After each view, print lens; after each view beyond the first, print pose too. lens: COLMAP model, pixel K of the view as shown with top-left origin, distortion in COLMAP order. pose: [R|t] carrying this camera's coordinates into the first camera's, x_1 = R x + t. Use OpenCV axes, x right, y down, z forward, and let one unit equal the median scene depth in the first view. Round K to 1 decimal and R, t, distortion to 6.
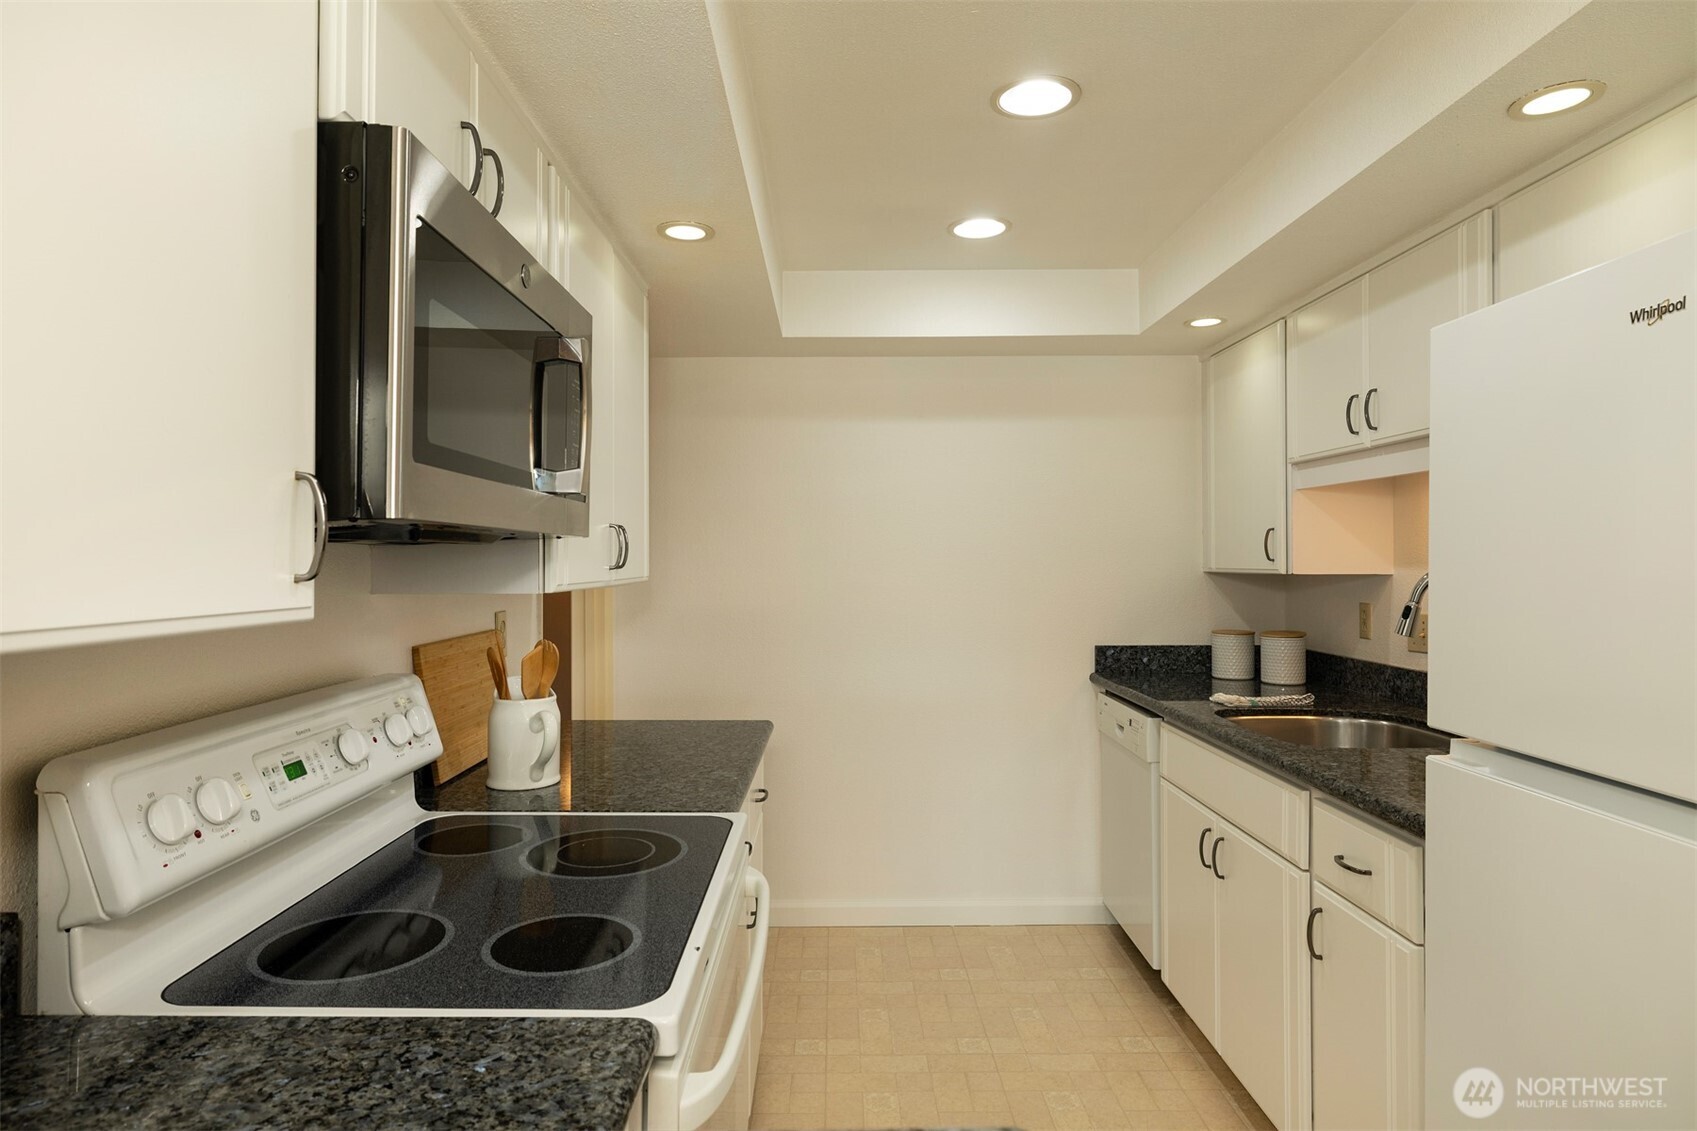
lens RADIAL K [[967.3, 0, 845.2], [0, 967.3, 555.2], [0, 0, 1]] dist [-0.008236, 0.004063]
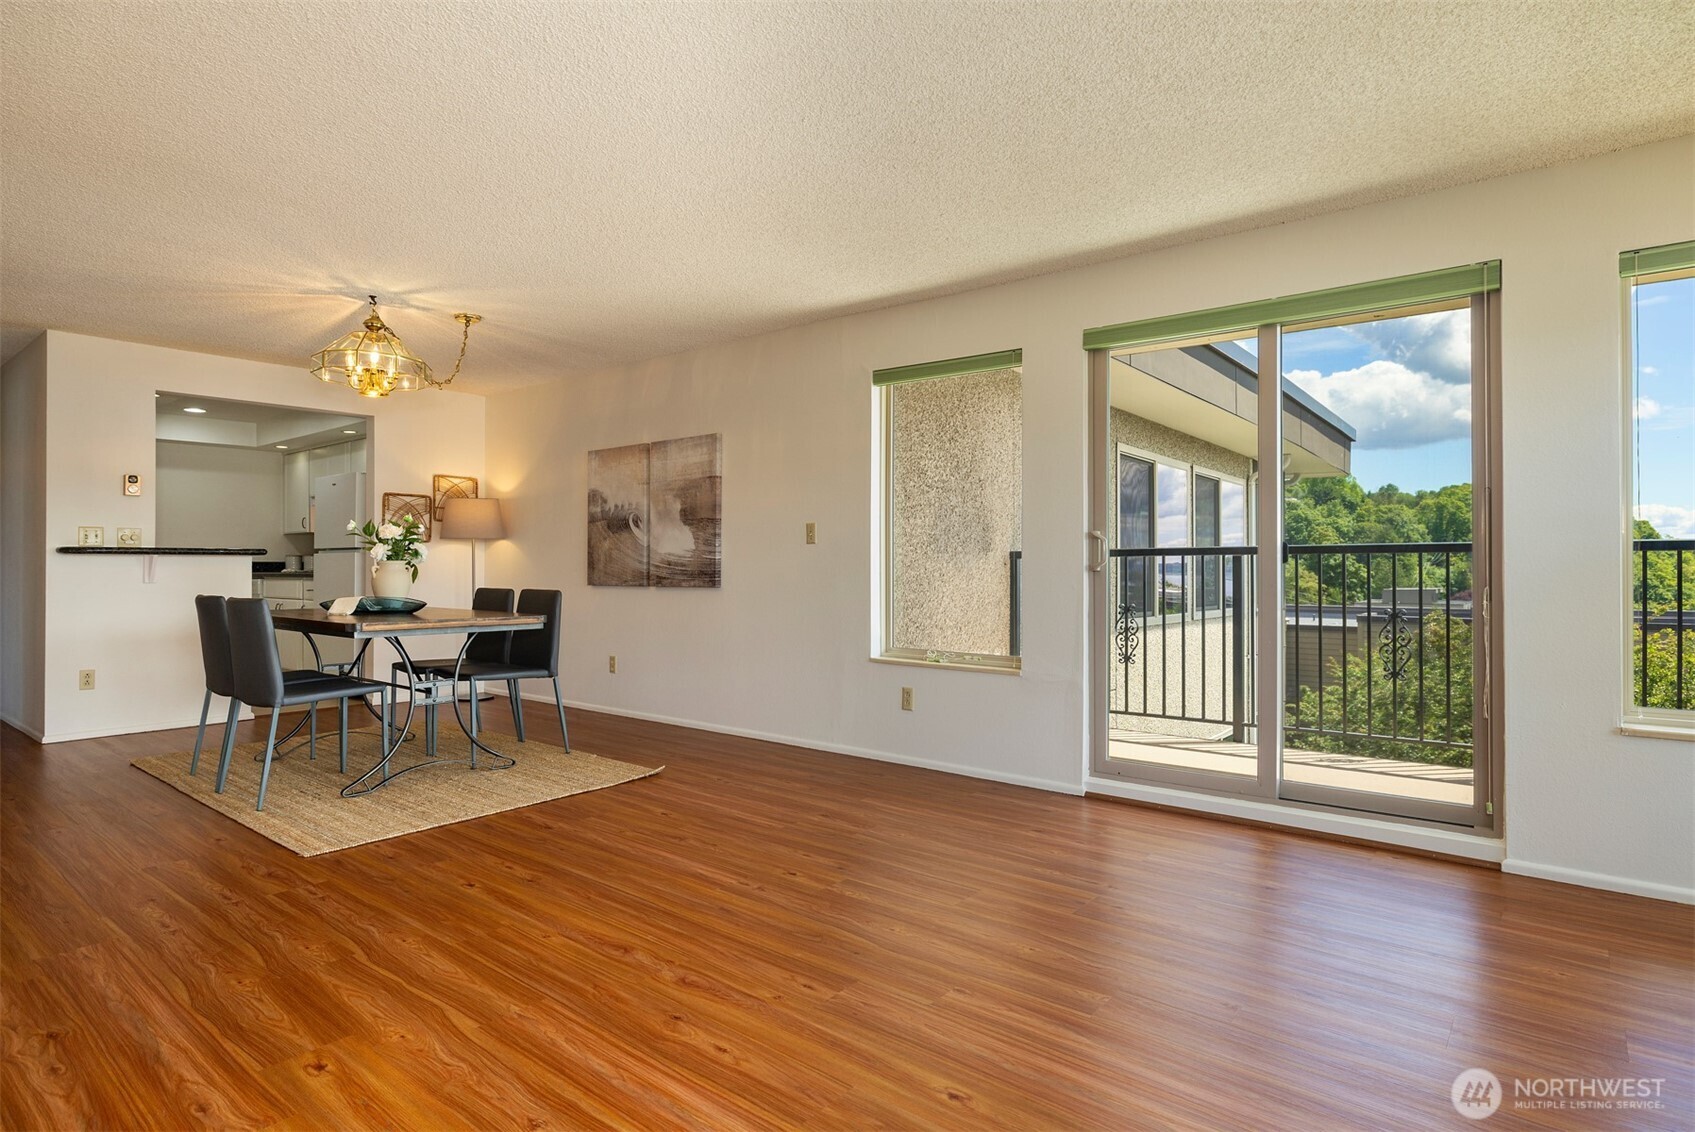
lens RADIAL K [[891.9, 0, 846.7], [0, 891.9, 561.8], [0, 0, 1]] dist [-0.006393, 0.001909]
pose [[0.631956, 0.007784, 0.774966, -0.656193], [0.000592, 0.999944, -0.010526, 0.141756], [-0.775004, 0.007111, 0.631916, -2.106603]]
